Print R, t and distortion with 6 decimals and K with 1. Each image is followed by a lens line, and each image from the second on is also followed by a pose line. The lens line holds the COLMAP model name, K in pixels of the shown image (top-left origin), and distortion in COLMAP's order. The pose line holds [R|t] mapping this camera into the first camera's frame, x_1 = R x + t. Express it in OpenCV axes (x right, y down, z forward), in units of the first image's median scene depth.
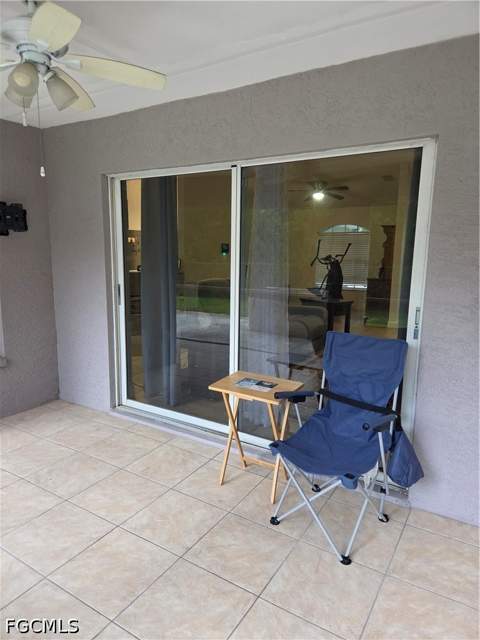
lens RADIAL K [[430.8, 0, 230.8], [0, 430.8, 325.9], [0, 0, 1]] dist [0.052946, -0.029791]
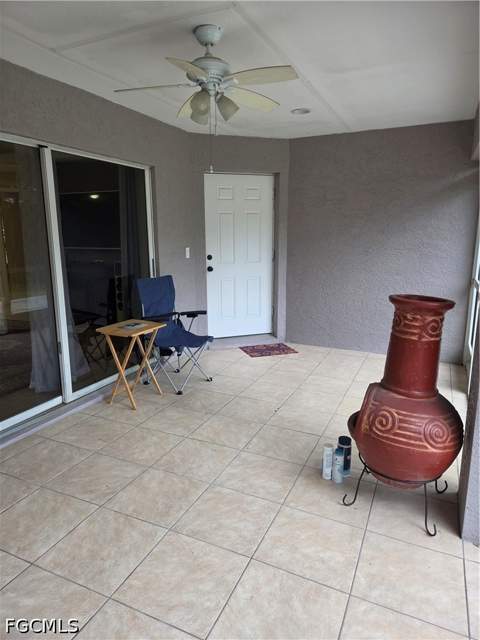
lens RADIAL K [[430.8, 0, 236.2], [0, 430.8, 324.6], [0, 0, 1]] dist [0.052946, -0.029791]
pose [[-0.142977, -0.215384, 0.966006, -1.419328], [0.176647, 0.954808, 0.239033, -0.149003], [-0.973834, 0.204818, -0.098468, 0.878007]]
